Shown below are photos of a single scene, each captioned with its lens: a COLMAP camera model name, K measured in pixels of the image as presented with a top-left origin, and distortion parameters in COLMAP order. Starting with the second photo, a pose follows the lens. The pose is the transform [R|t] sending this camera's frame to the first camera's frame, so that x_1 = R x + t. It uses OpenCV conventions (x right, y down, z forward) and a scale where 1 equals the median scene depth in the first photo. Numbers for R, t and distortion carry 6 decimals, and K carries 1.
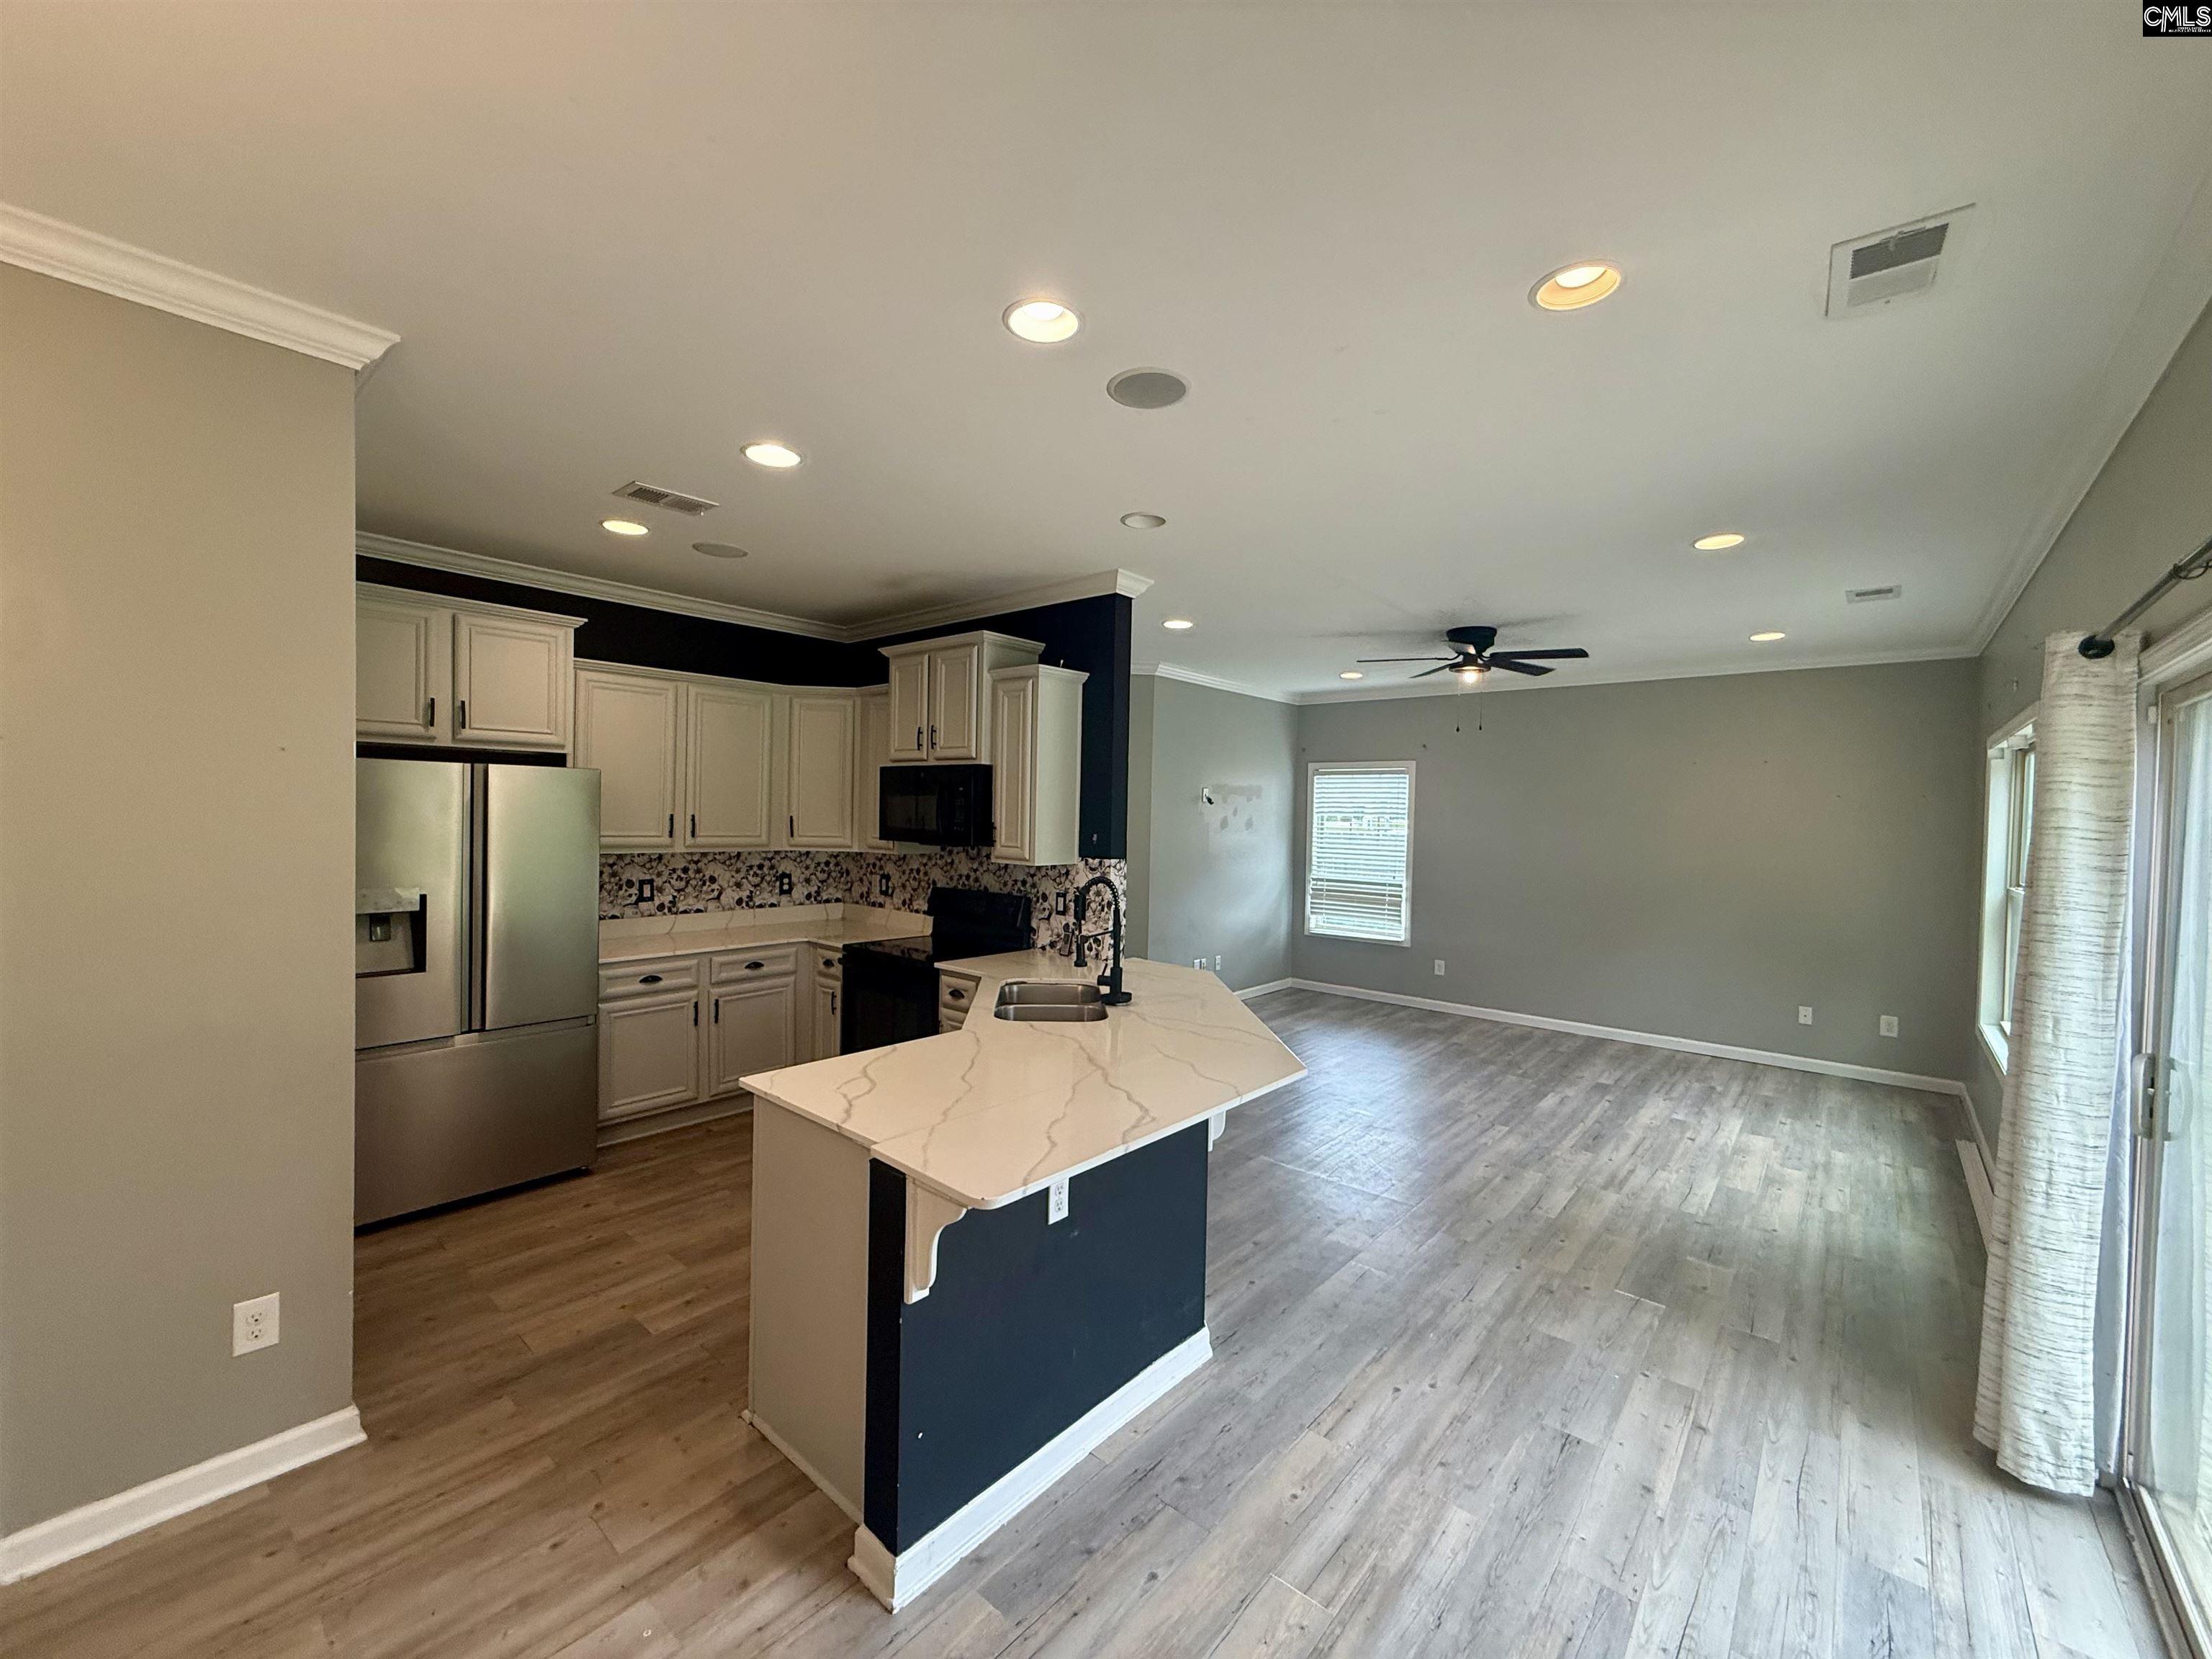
lens RADIAL K [[884.3, 0, 1100.1], [0, 884.3, 830.4], [0, 0, 1]] dist [-0.000607, 0.000378]
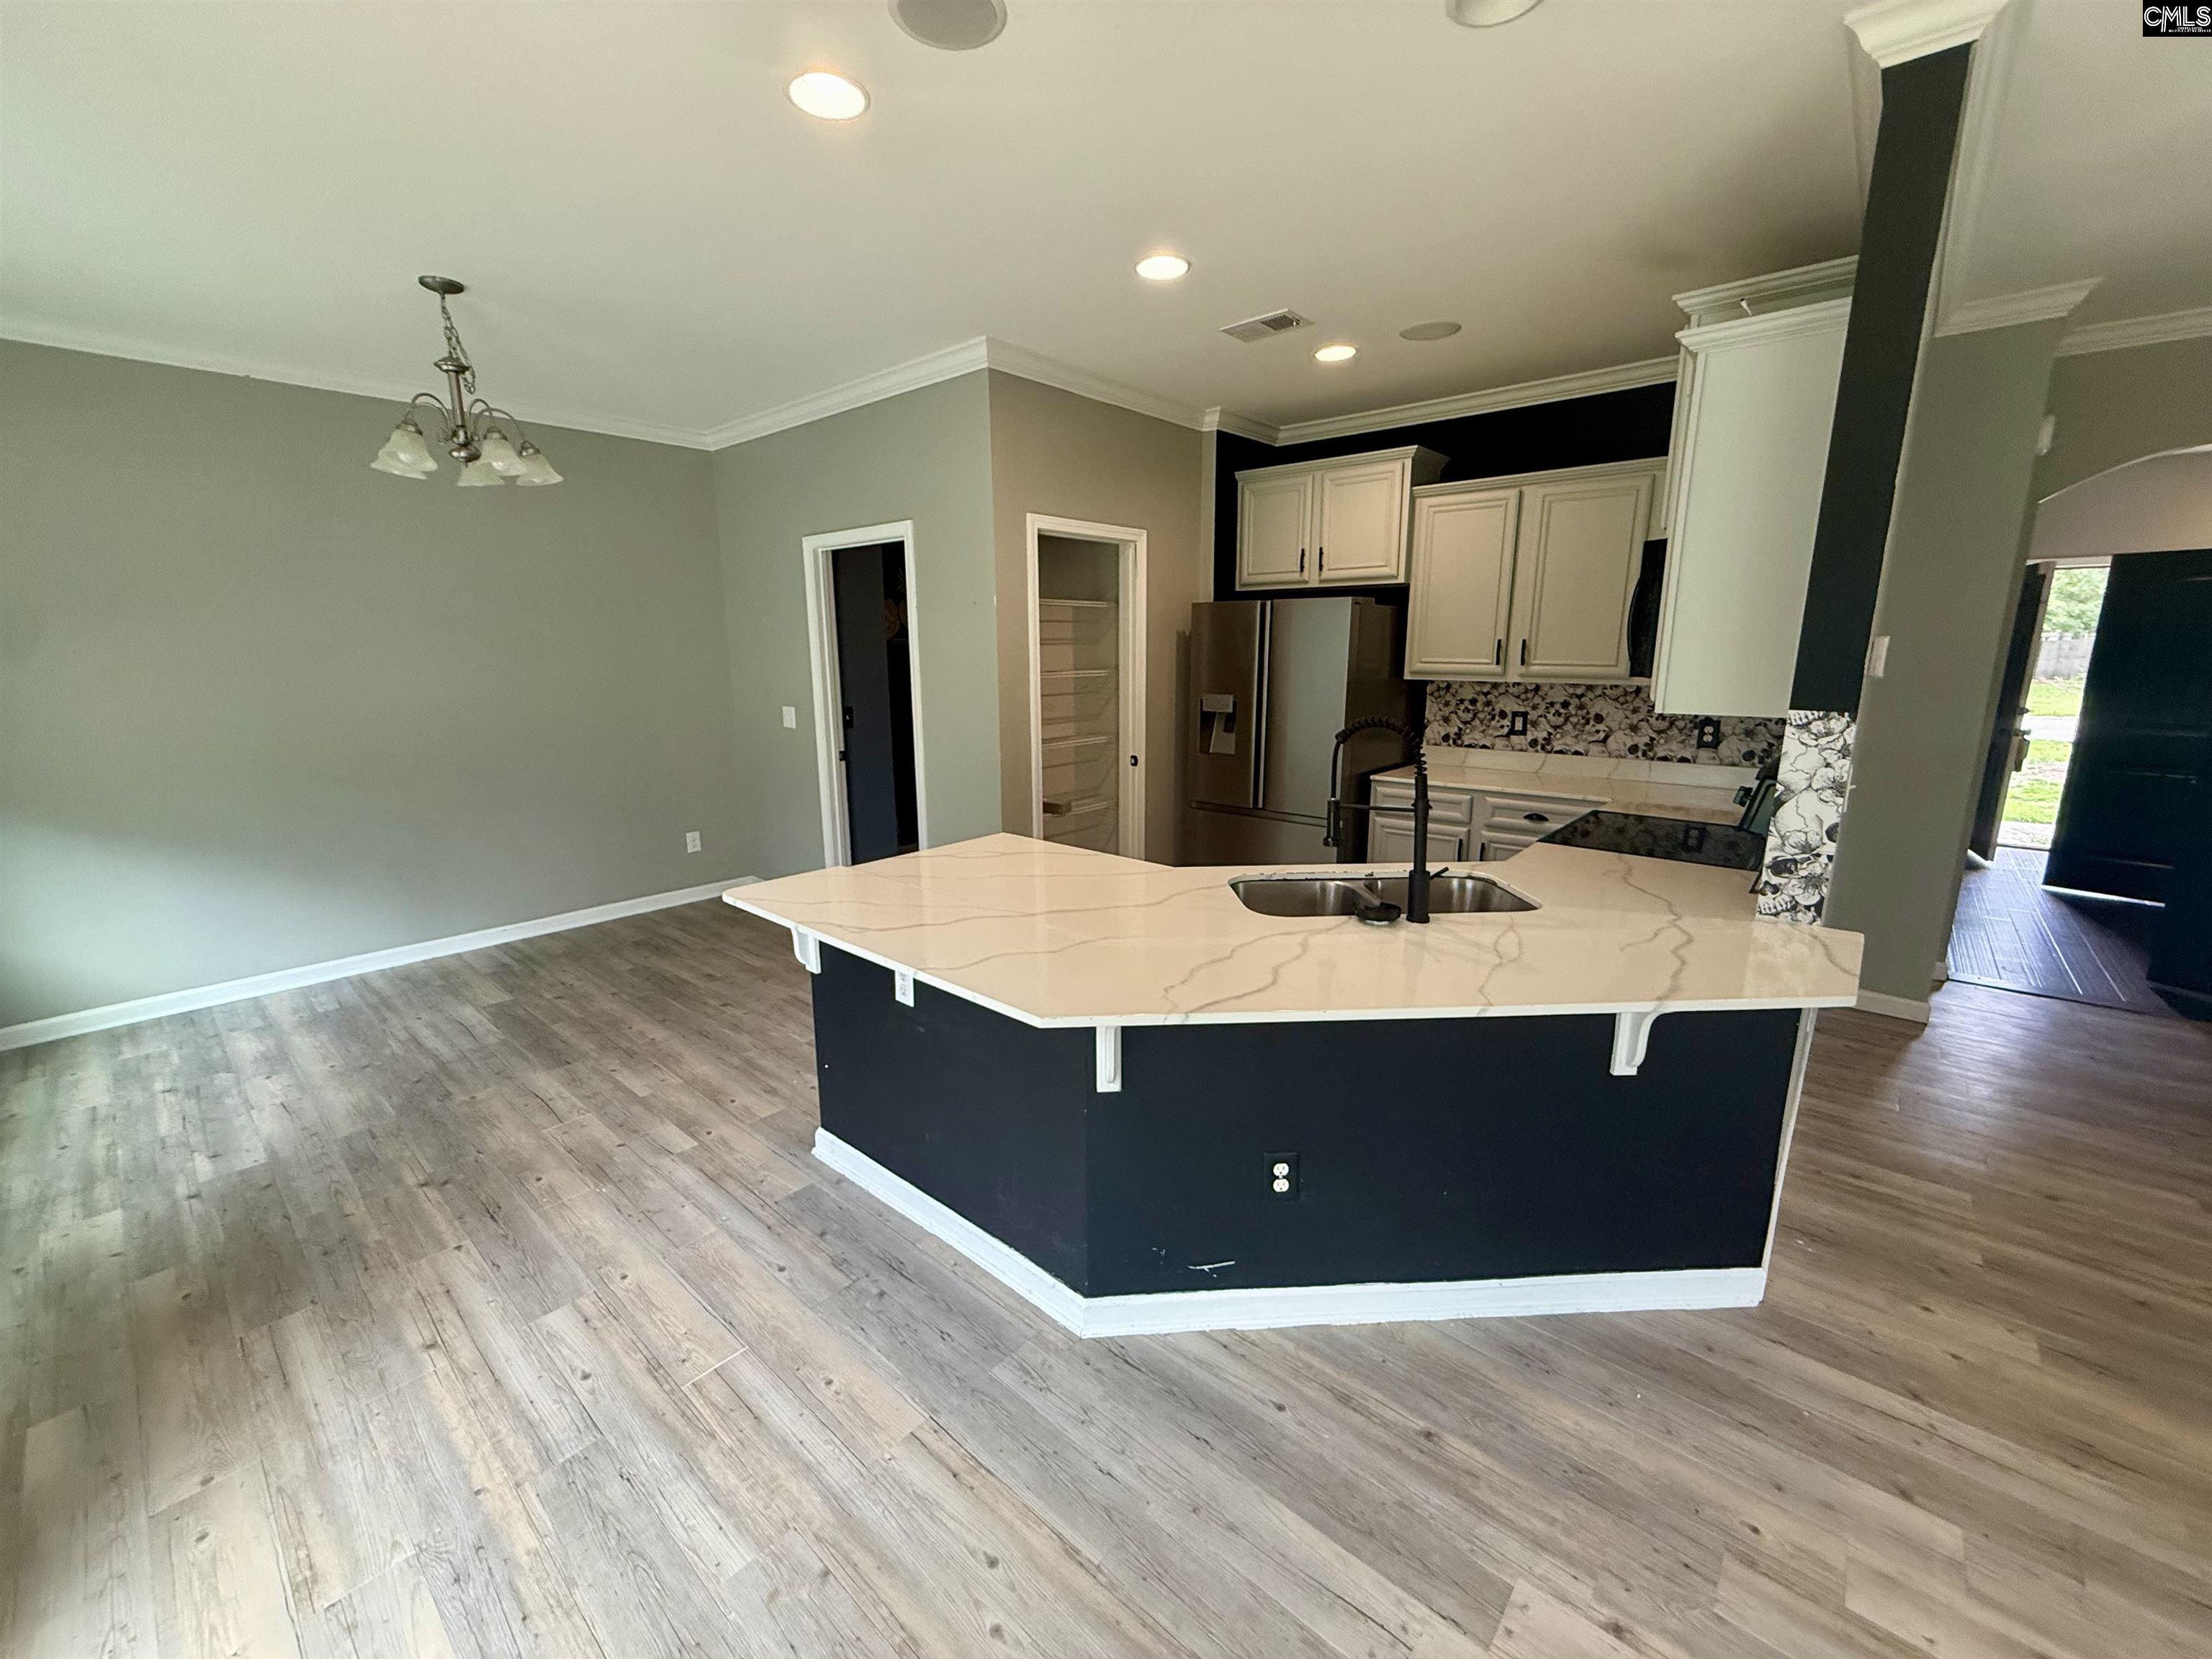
lens RADIAL K [[884.3, 0, 1100.2], [0, 884.3, 830.7], [0, 0, 1]] dist [-0.000607, 0.000378]
pose [[-0.007097, 0.185753, -0.982571, 0.486320], [-0.017185, 0.982428, 0.185850, 0.014248], [0.999827, 0.018204, -0.003780, 0.618379]]
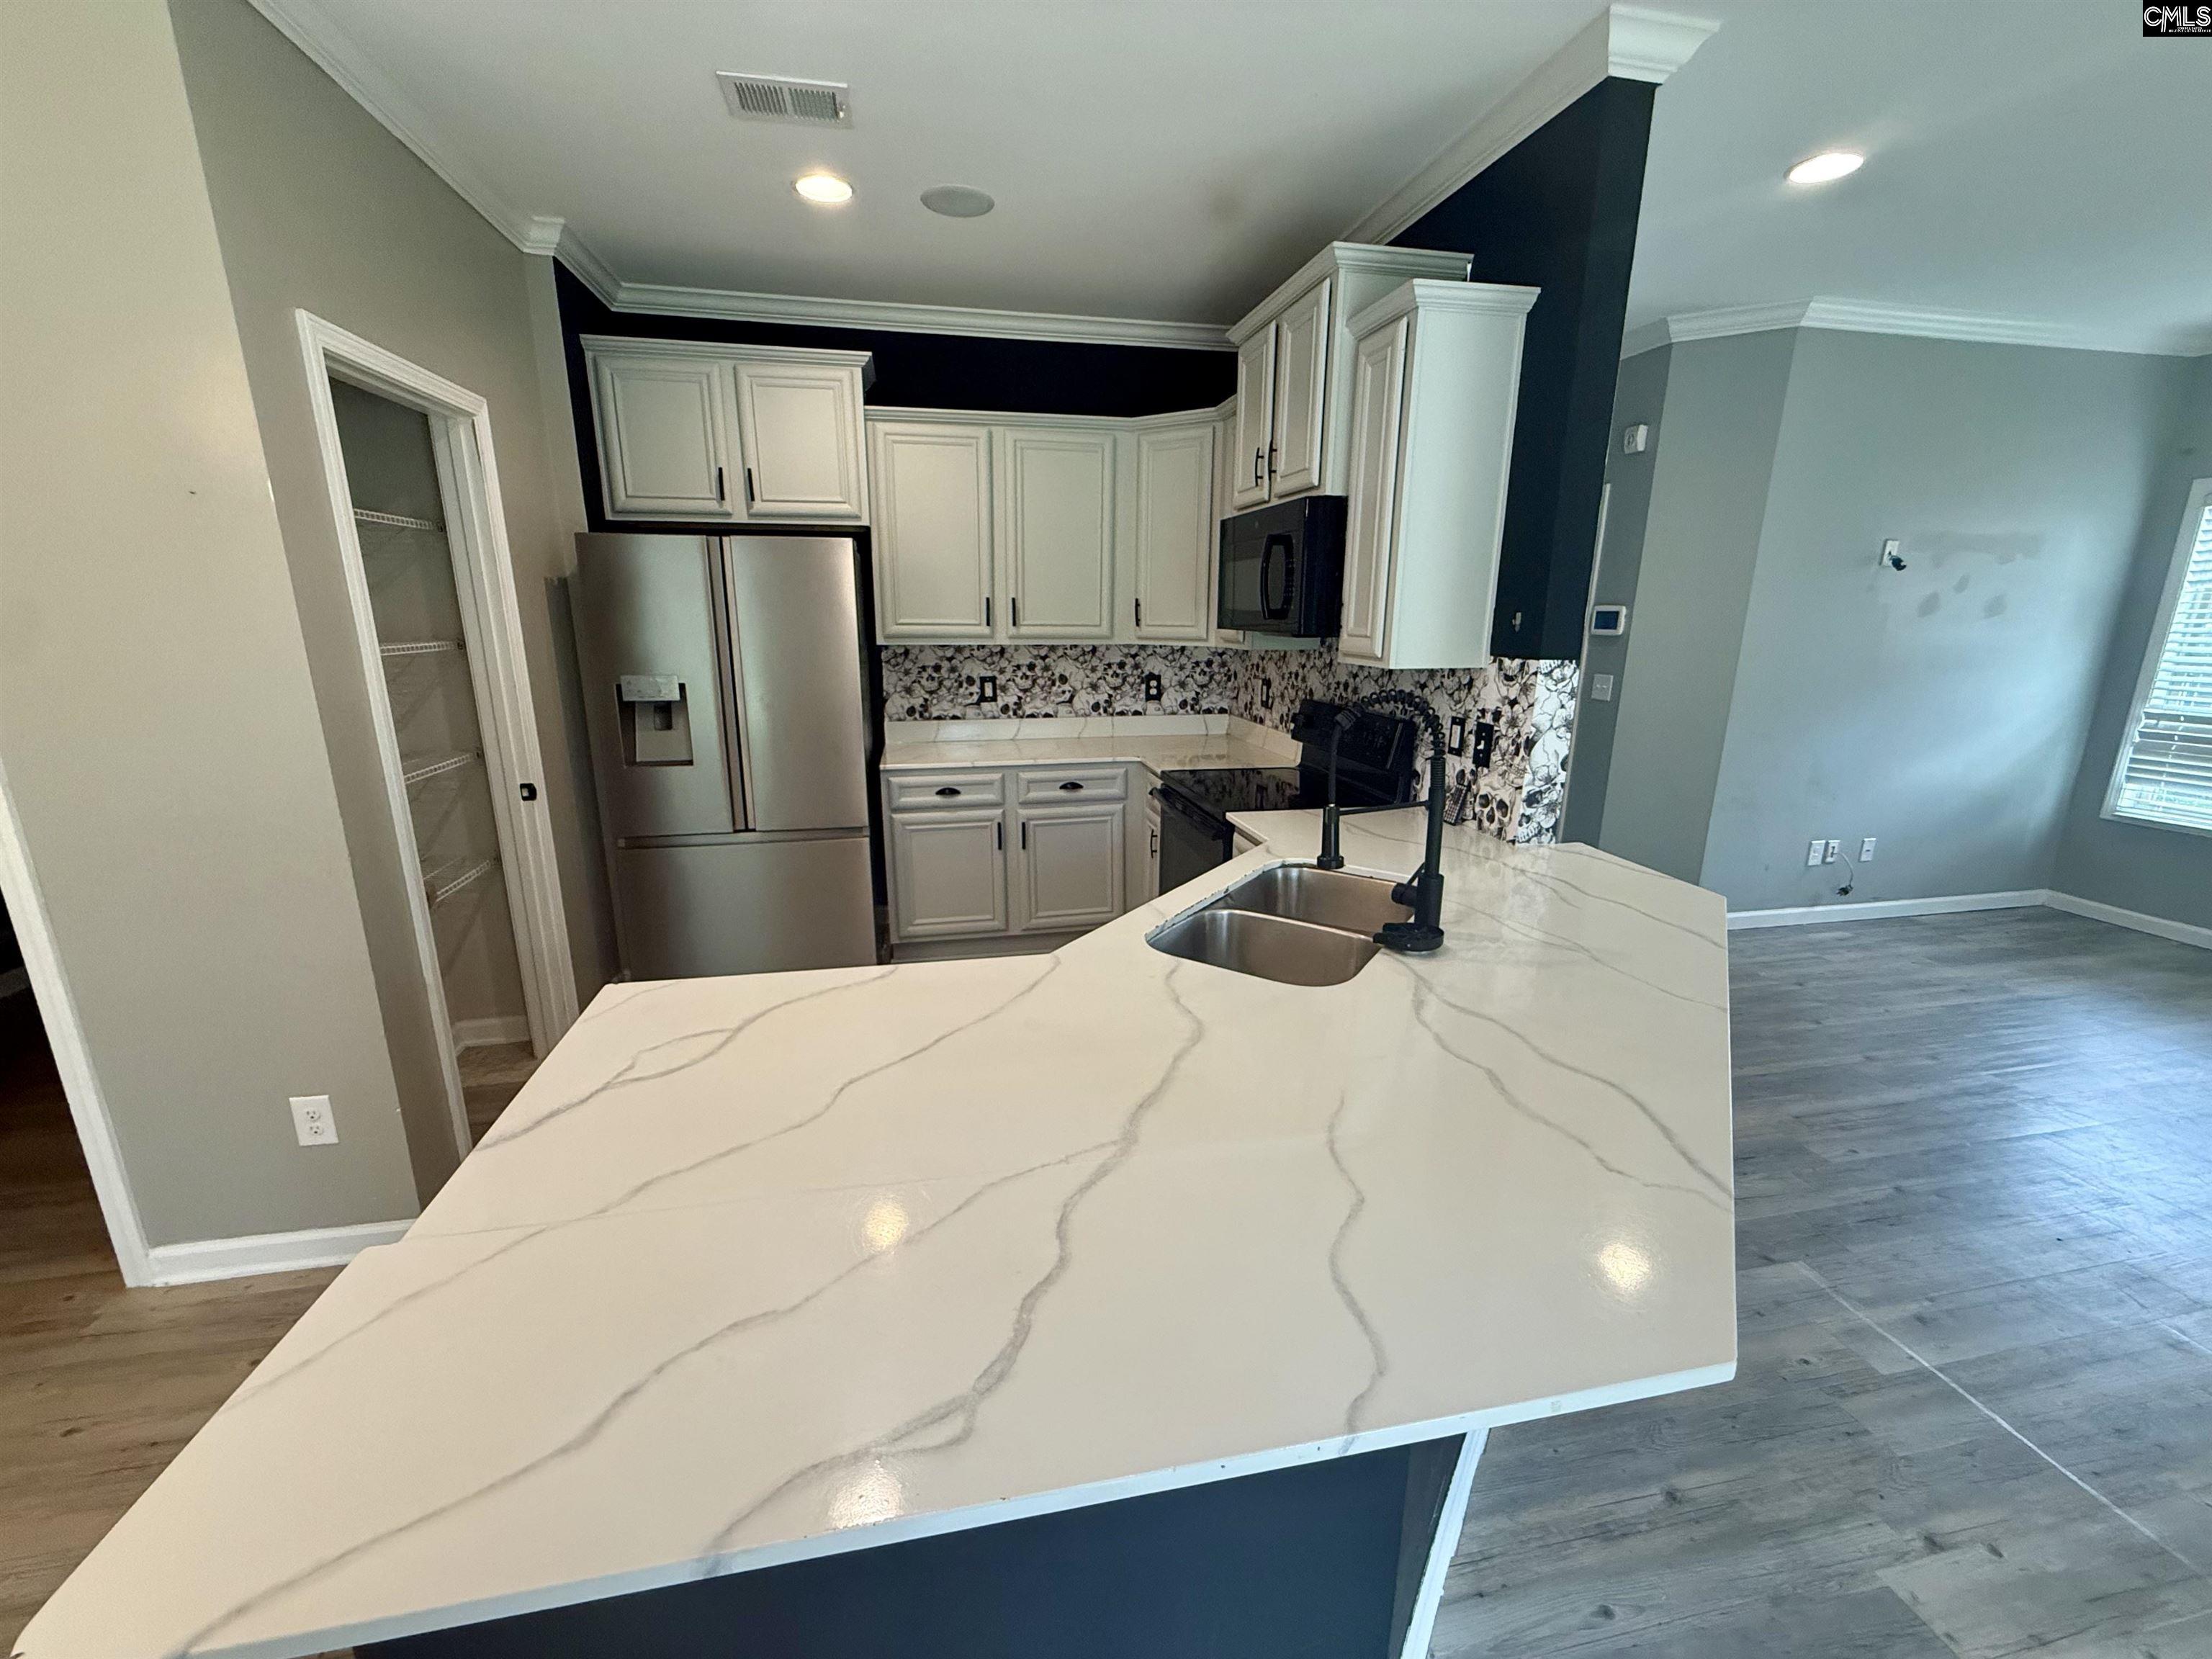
lens RADIAL K [[884.3, 0, 1099.8], [0, 884.3, 830.1], [0, 0, 1]] dist [-0.000607, 0.000378]
pose [[0.794028, 0.129933, -0.593833, 0.129687], [0.000378, 0.976783, 0.214229, 0.018242], [0.607882, -0.170328, 0.775544, 0.398111]]
